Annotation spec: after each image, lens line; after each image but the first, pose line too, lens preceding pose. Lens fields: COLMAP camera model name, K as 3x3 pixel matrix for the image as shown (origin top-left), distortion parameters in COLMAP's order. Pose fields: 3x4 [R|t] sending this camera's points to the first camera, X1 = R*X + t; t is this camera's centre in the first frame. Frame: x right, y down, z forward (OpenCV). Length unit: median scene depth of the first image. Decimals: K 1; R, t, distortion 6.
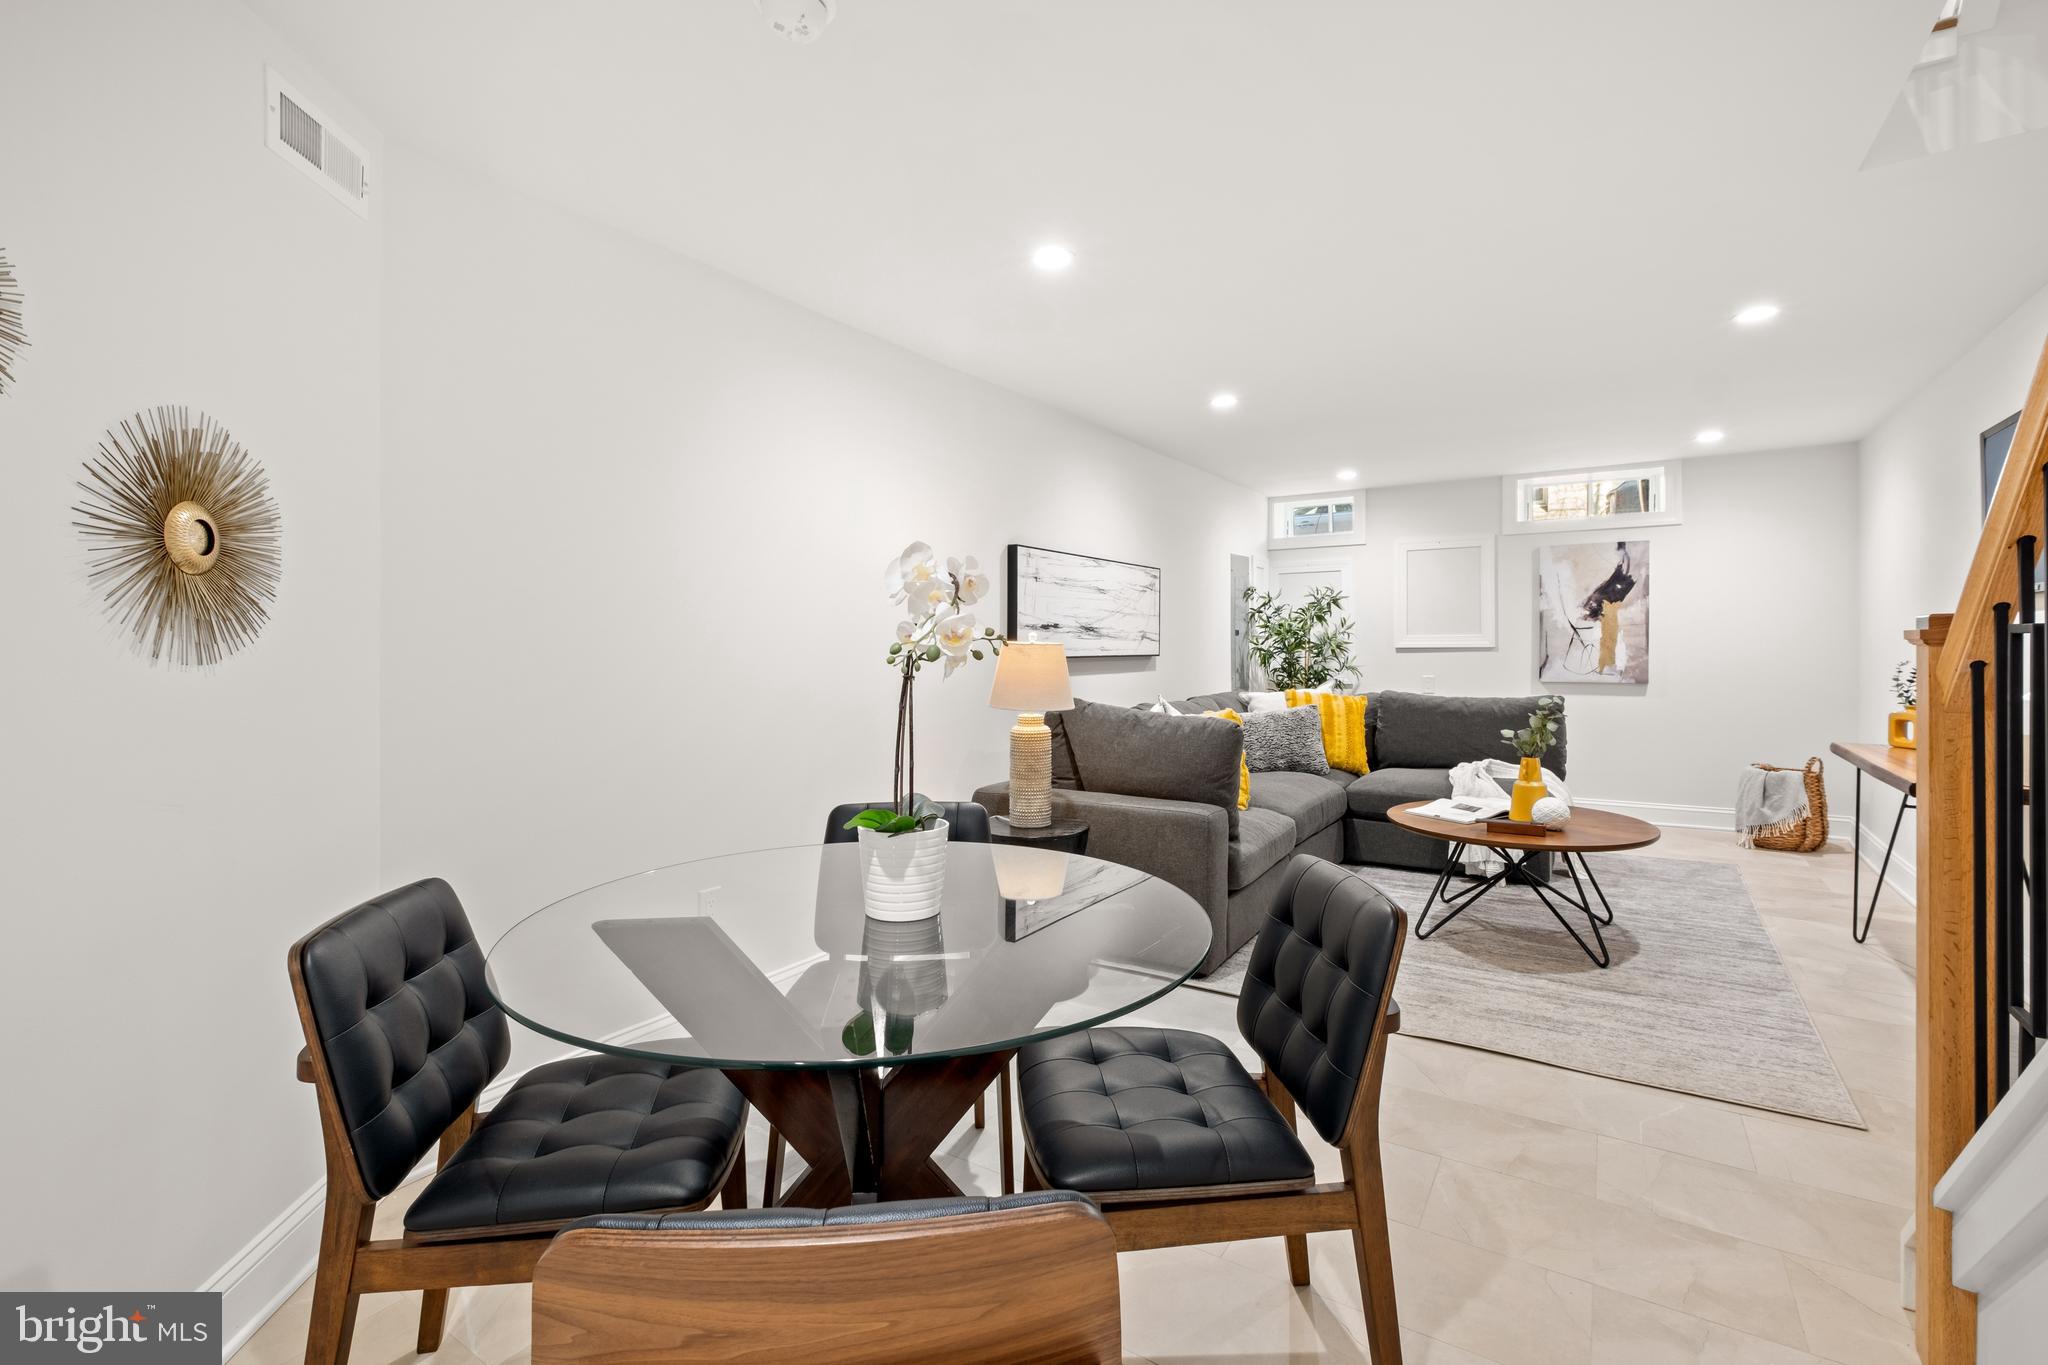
lens RADIAL K [[891.9, 0, 1016.7], [0, 891.9, 677.6], [0, 0, 1]] dist [-0.000187, -0.000407]
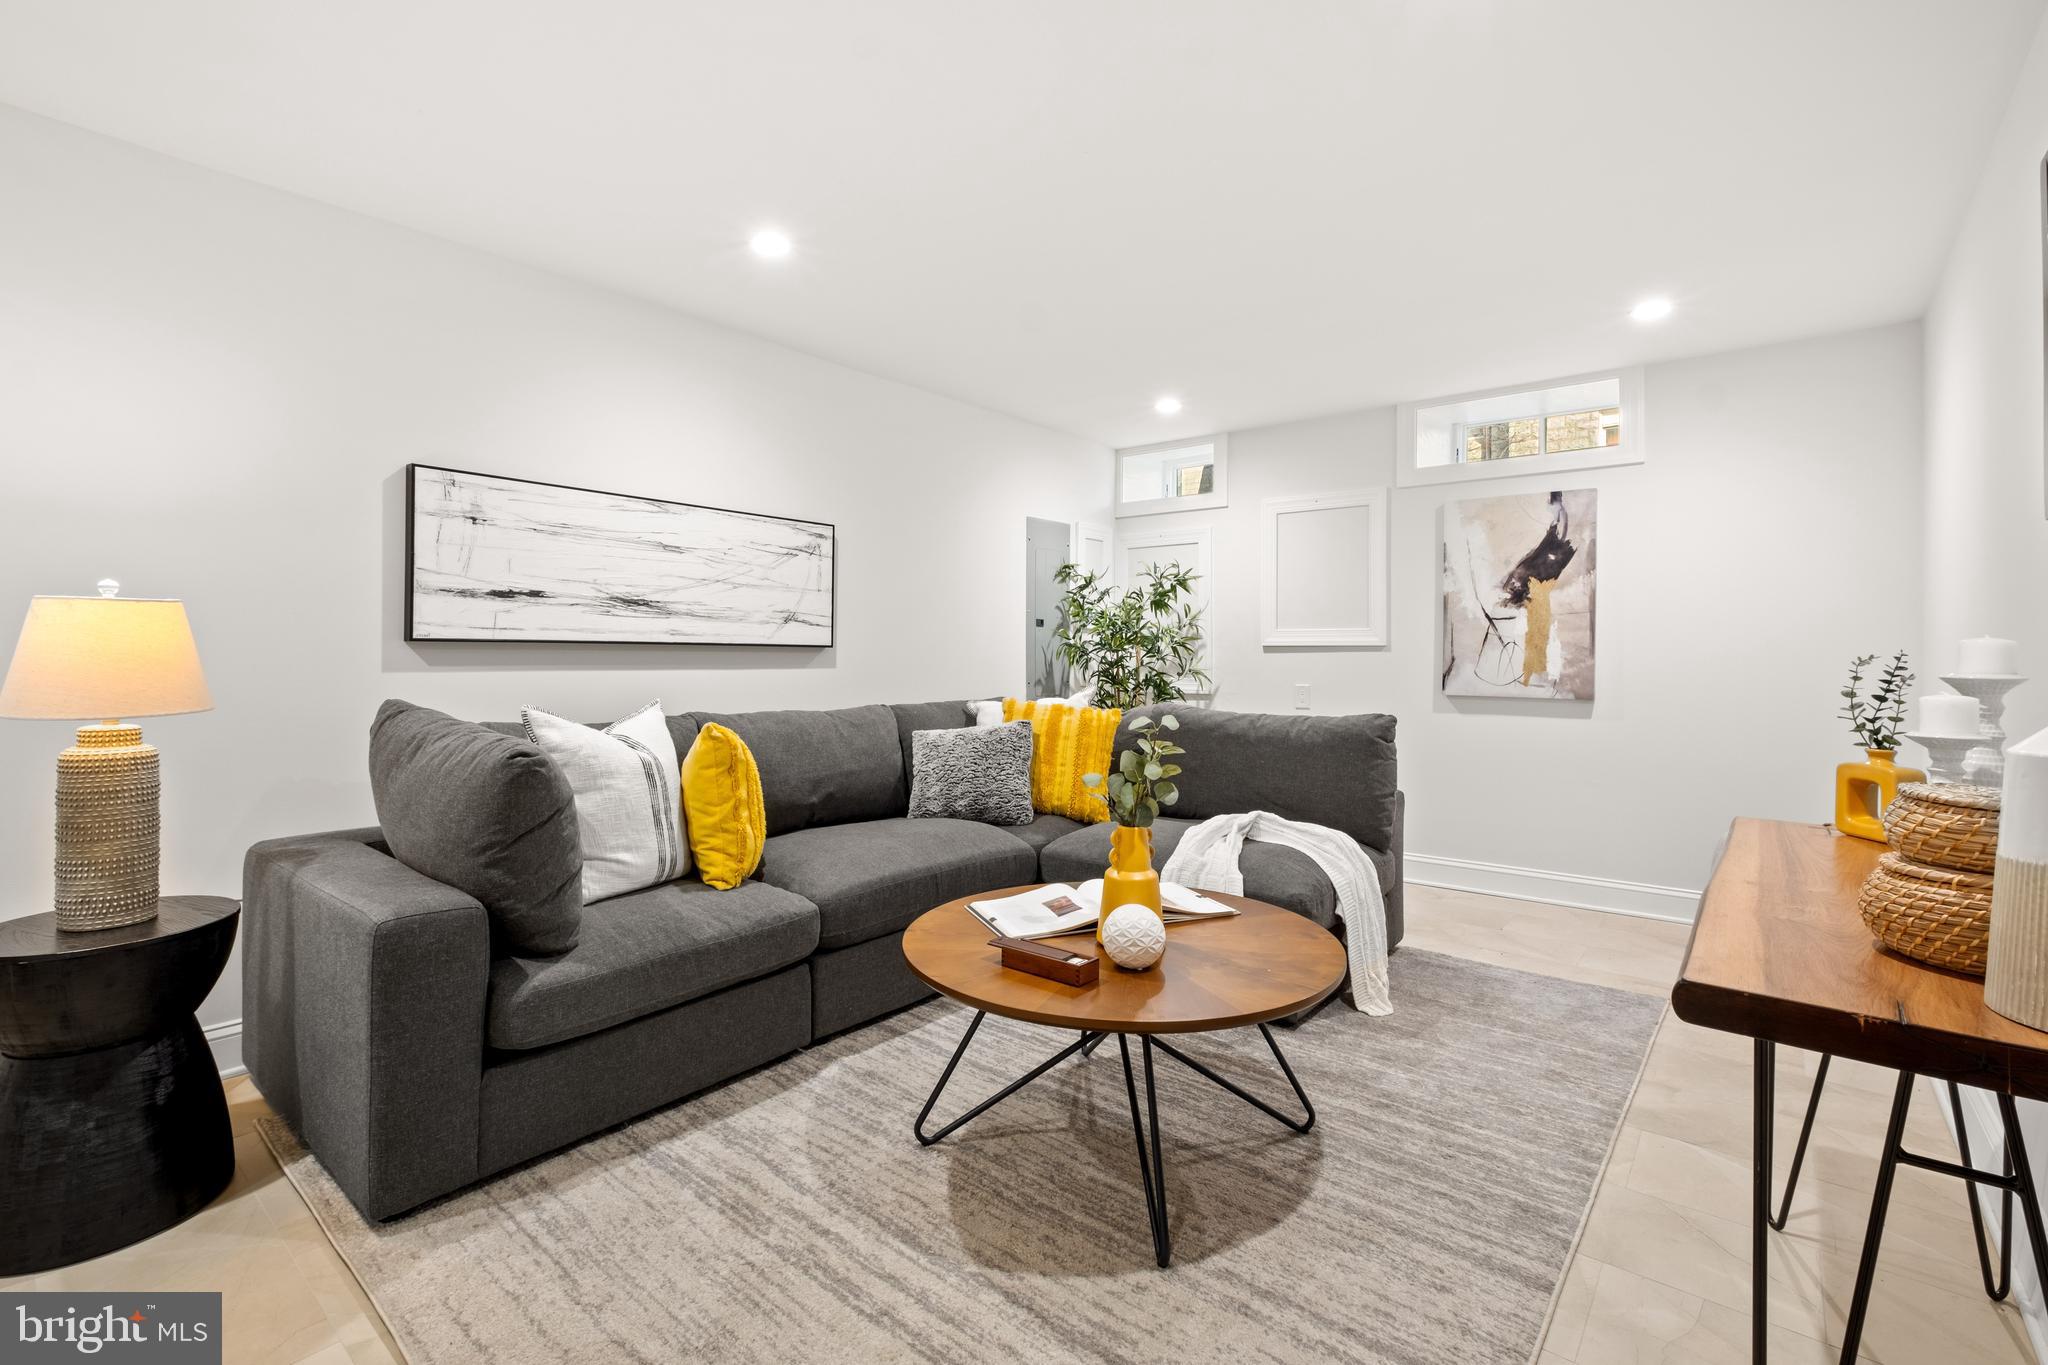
lens RADIAL K [[891.9, 0, 1016.7], [0, 891.9, 677.6], [0, 0, 1]] dist [-0.000187, -0.000407]
pose [[0.992903, 0.016605, -0.117762, 0.353782], [-0.017729, 0.999807, -0.008499, 0.002963], [0.117598, 0.010527, 0.993006, 0.278437]]
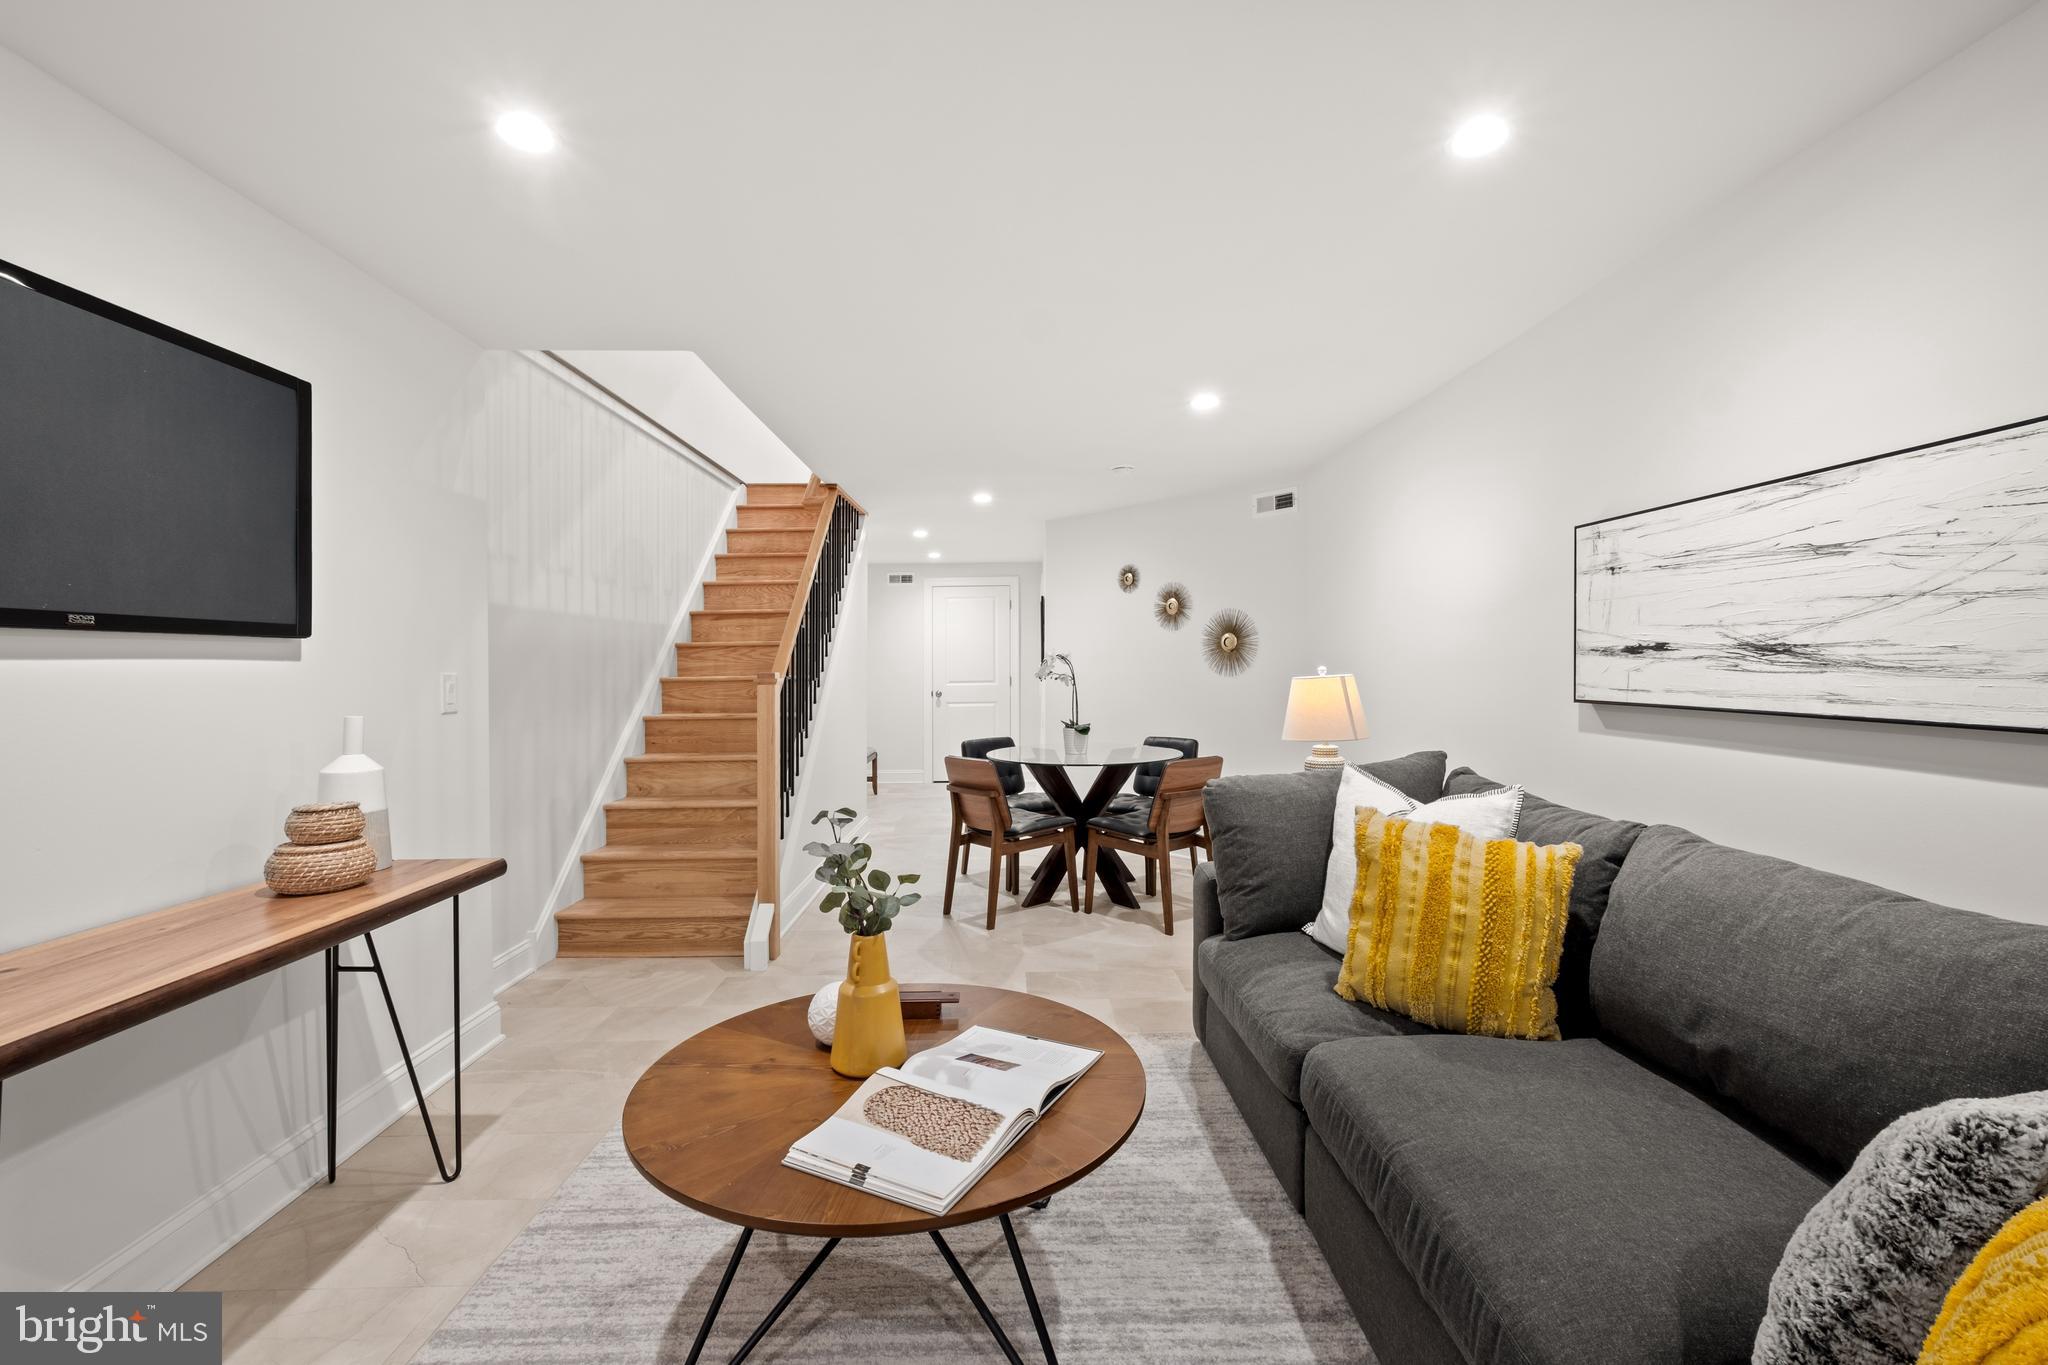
lens RADIAL K [[891.9, 0, 1016.7], [0, 891.9, 677.6], [0, 0, 1]] dist [-0.000187, -0.000407]
pose [[-0.821812, 0.020731, -0.569382, 0.487481], [-0.008162, 0.998807, 0.048146, -0.045662], [0.569700, 0.044214, -0.820662, 0.894873]]
